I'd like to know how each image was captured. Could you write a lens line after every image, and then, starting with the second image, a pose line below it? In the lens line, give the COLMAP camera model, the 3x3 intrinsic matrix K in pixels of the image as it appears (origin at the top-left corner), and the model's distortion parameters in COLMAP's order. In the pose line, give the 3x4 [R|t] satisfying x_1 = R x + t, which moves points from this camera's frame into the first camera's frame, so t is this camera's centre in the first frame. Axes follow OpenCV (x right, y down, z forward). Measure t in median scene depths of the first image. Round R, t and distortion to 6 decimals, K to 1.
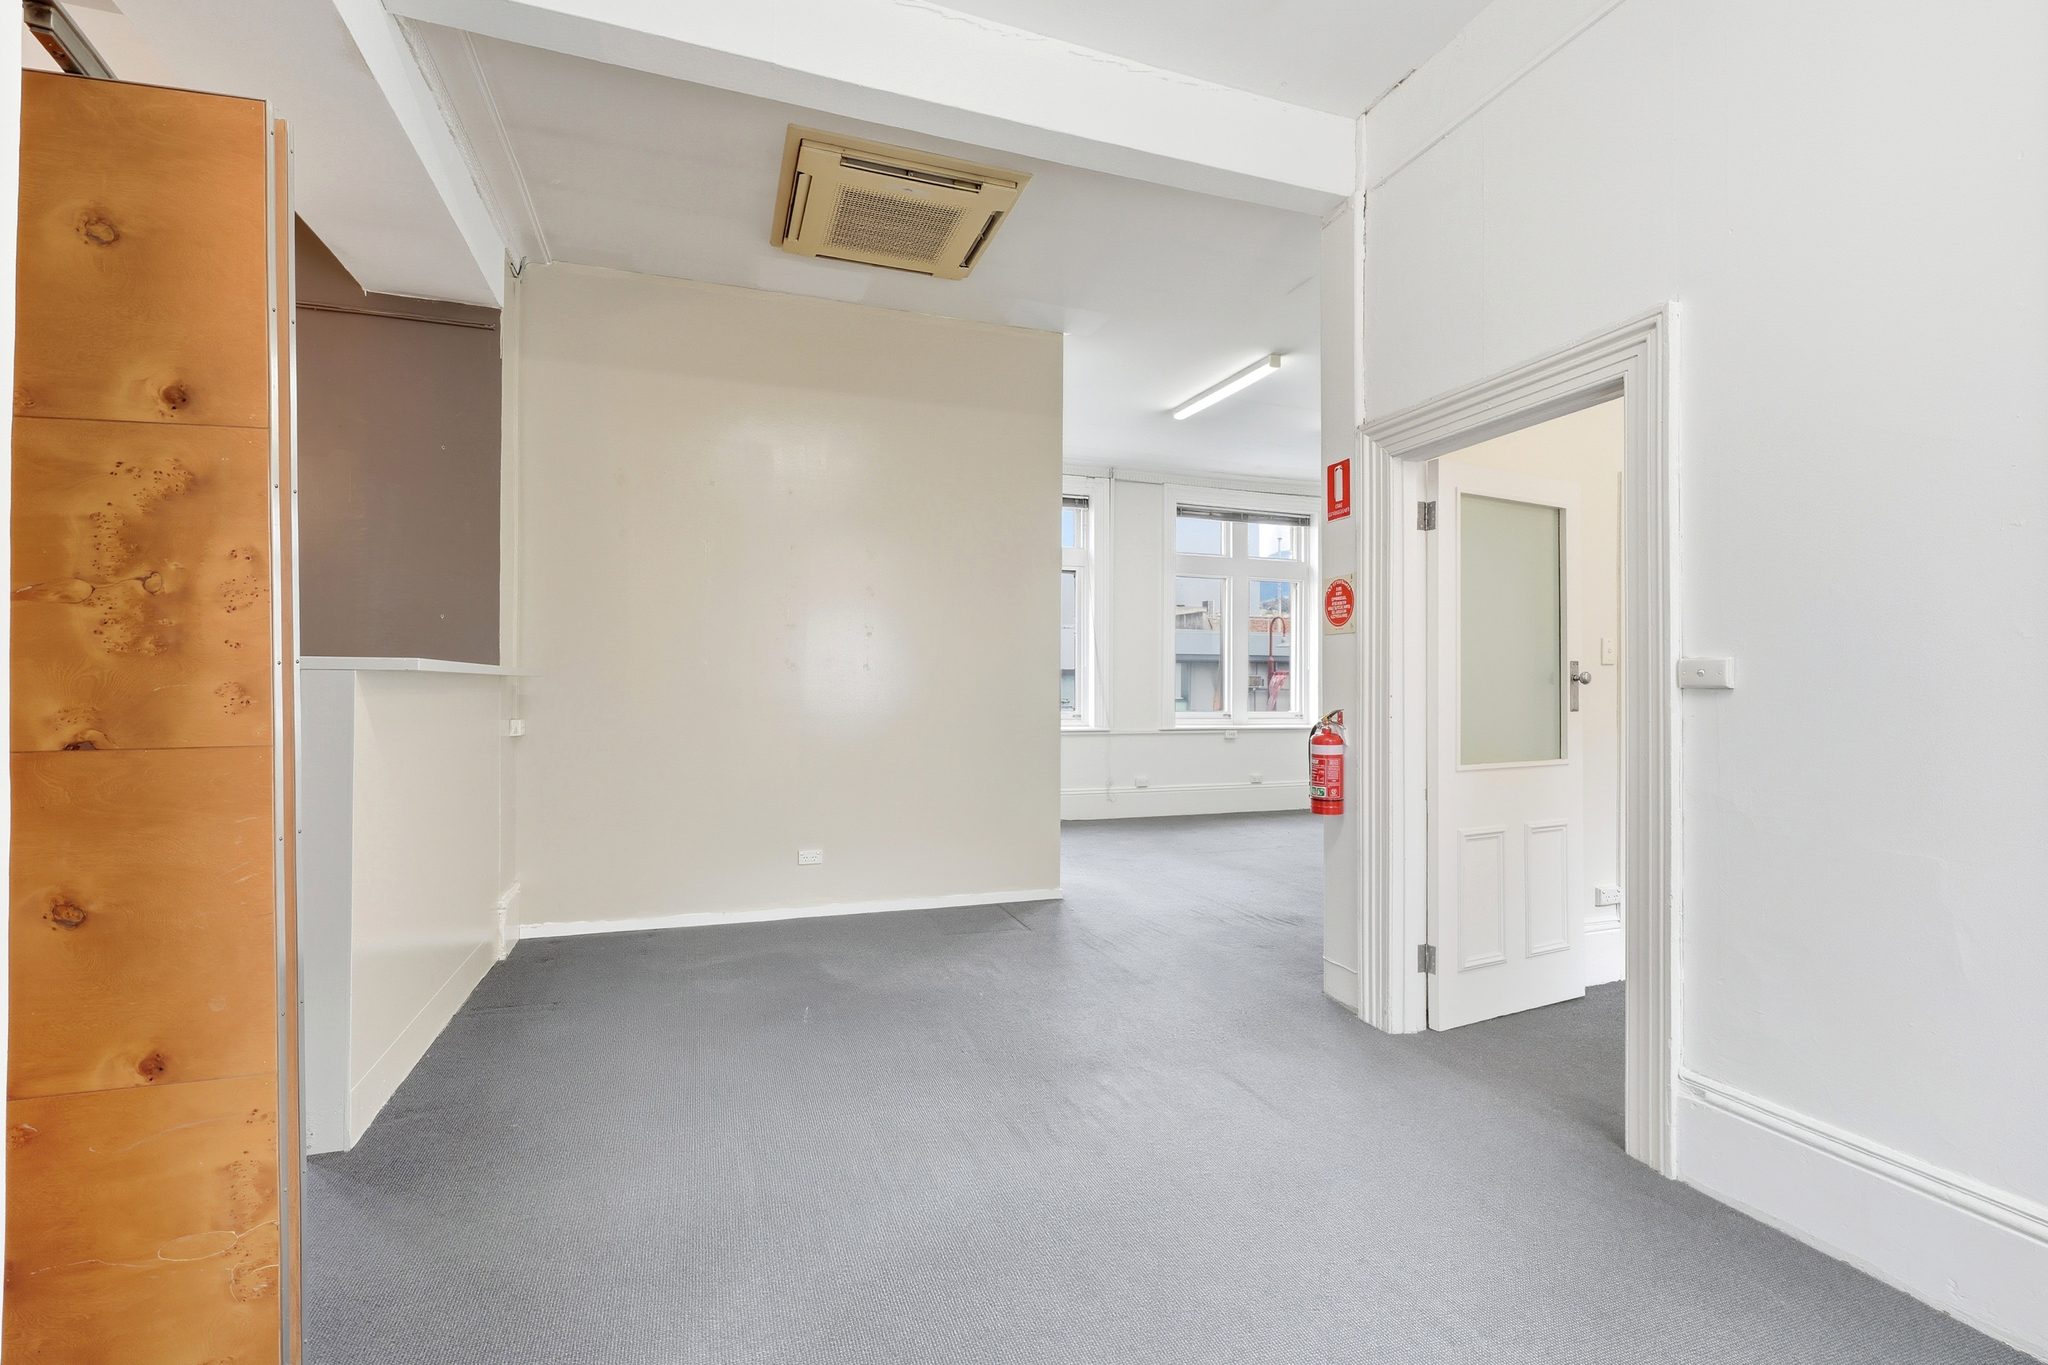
lens RADIAL K [[900.8, 0, 1006.9], [0, 900.8, 689.6], [0, 0, 1]] dist [-0.000741, -0.000580]
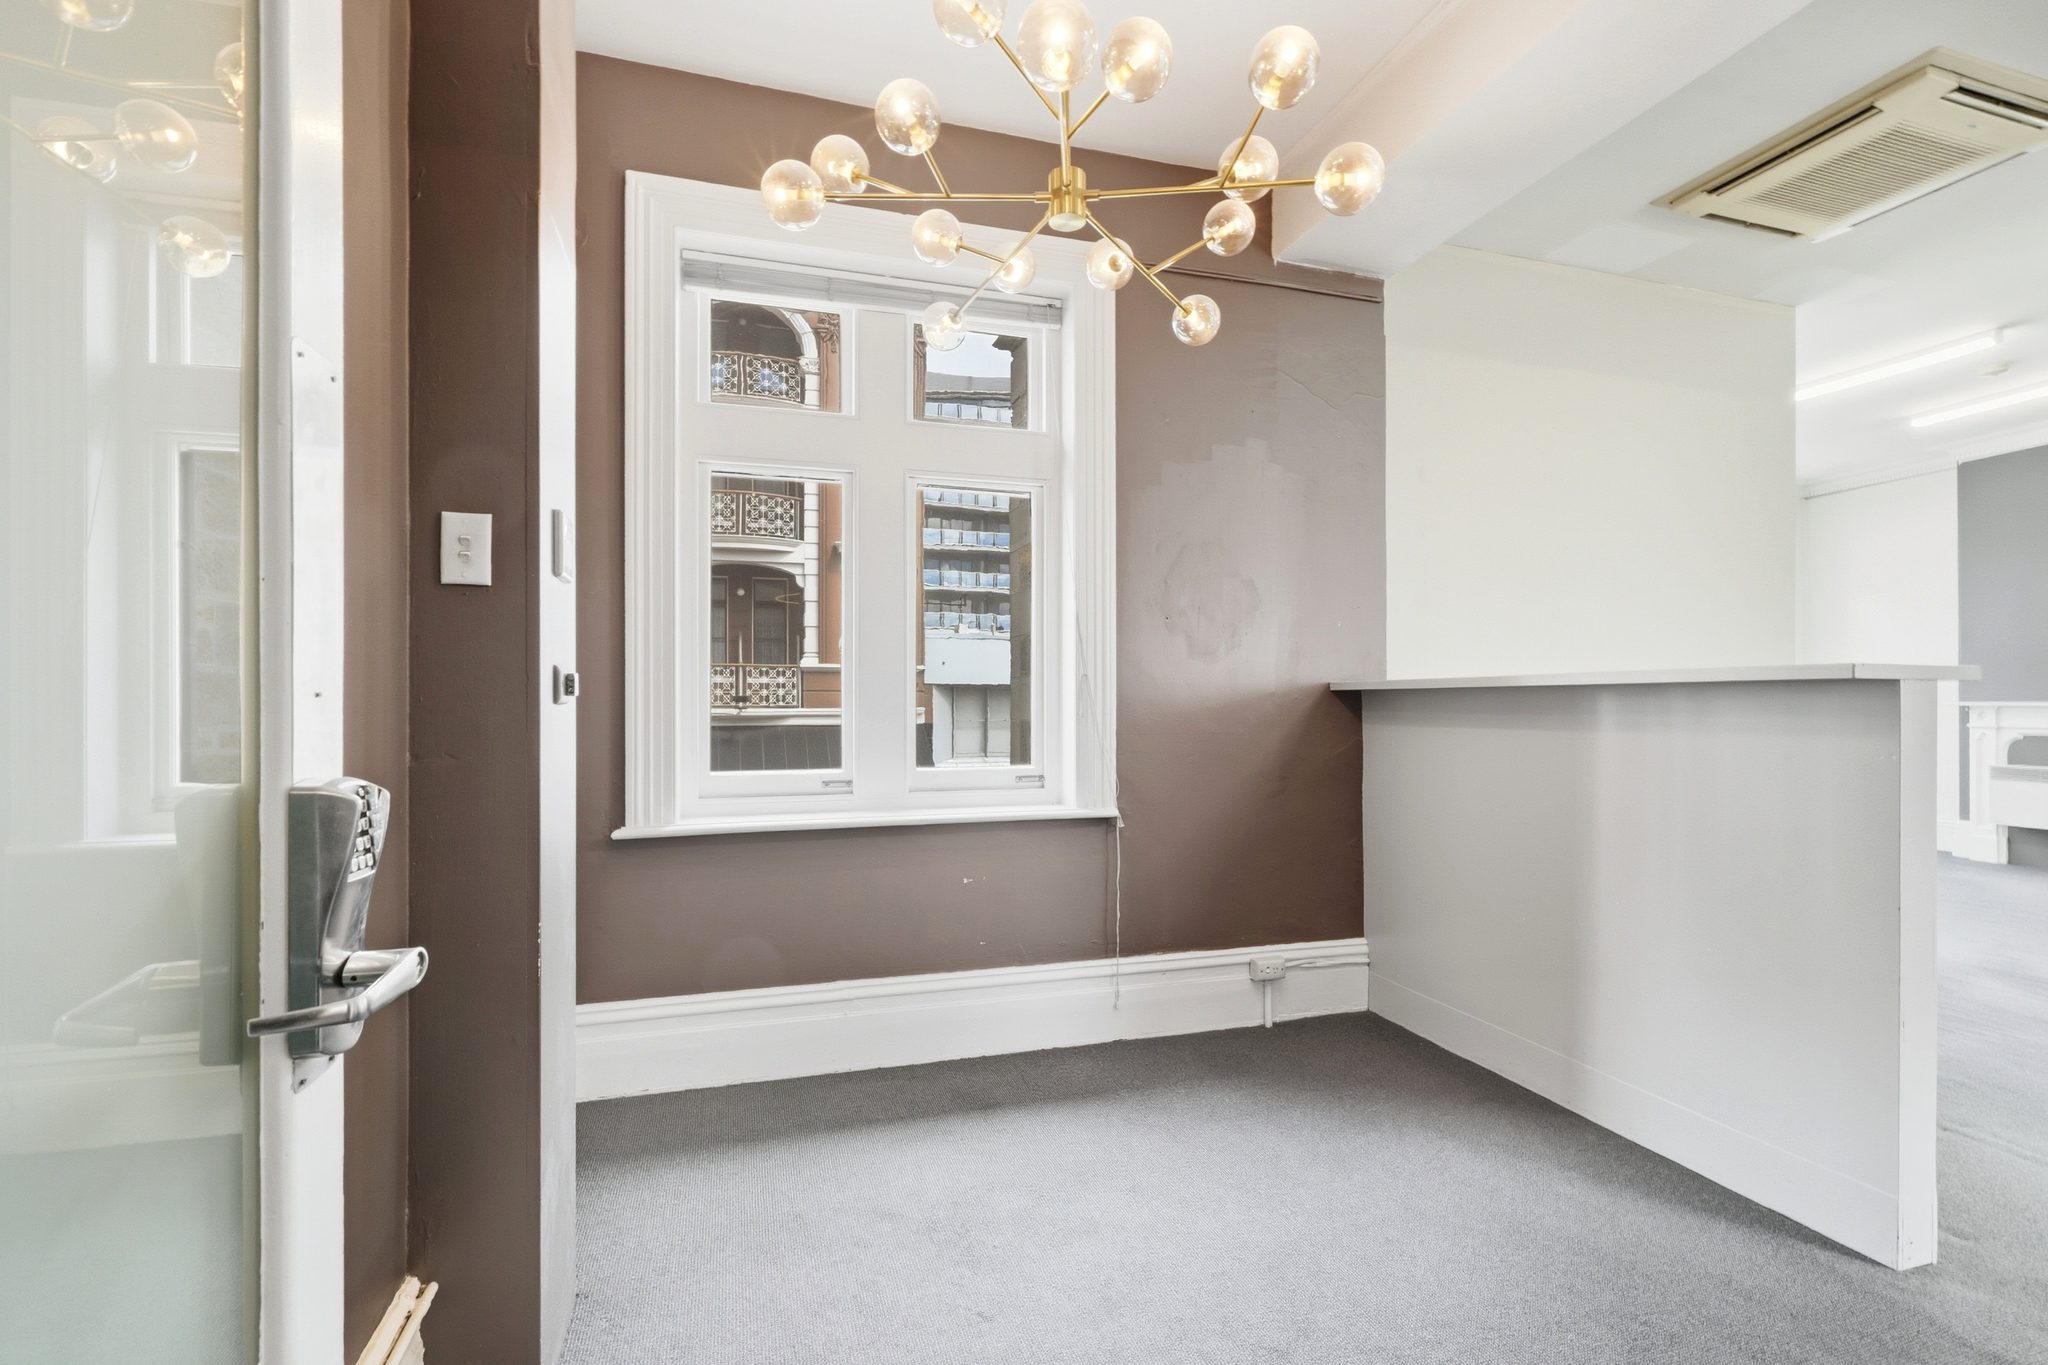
lens RADIAL K [[900.8, 0, 989.3], [0, 900.8, 708.0], [0, 0, 1]] dist [-0.000741, -0.000580]
pose [[0.998732, 0.000524, -0.050339, -0.916547], [-0.000414, 0.999998, 0.002180, 0.003185], [0.050340, -0.002156, 0.998730, 0.079146]]
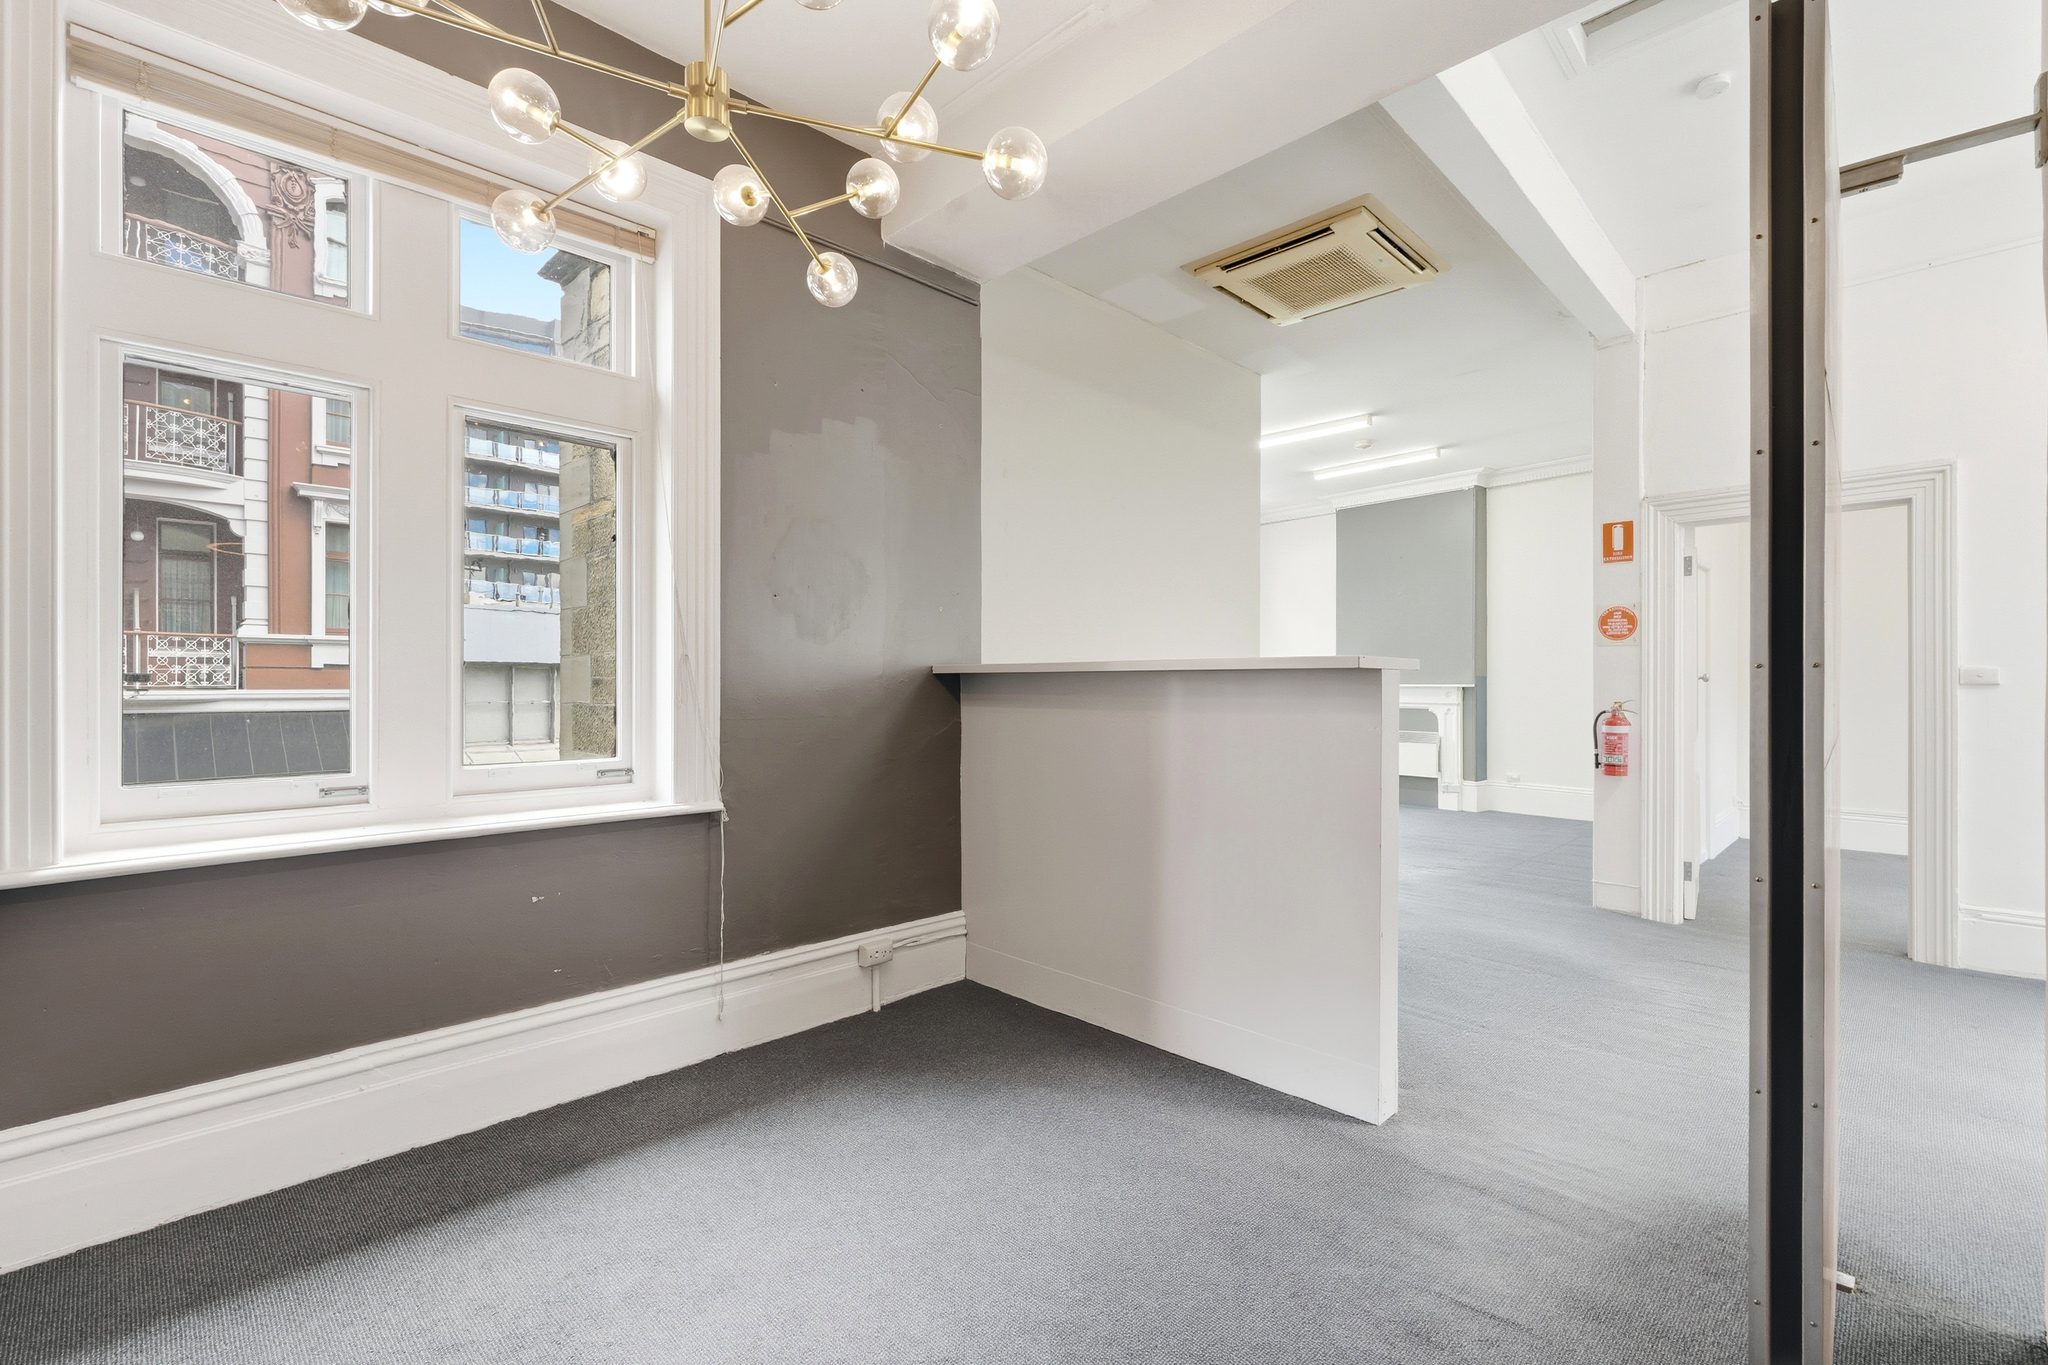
lens RADIAL K [[900.8, 0, 1001.4], [0, 900.8, 688.4], [0, 0, 1]] dist [-0.000741, -0.000580]
pose [[0.902163, -0.001378, 0.431392, -0.962046], [0.000736, 0.999998, 0.001655, 0.001059], [-0.431394, -0.001176, 0.902163, 0.137398]]
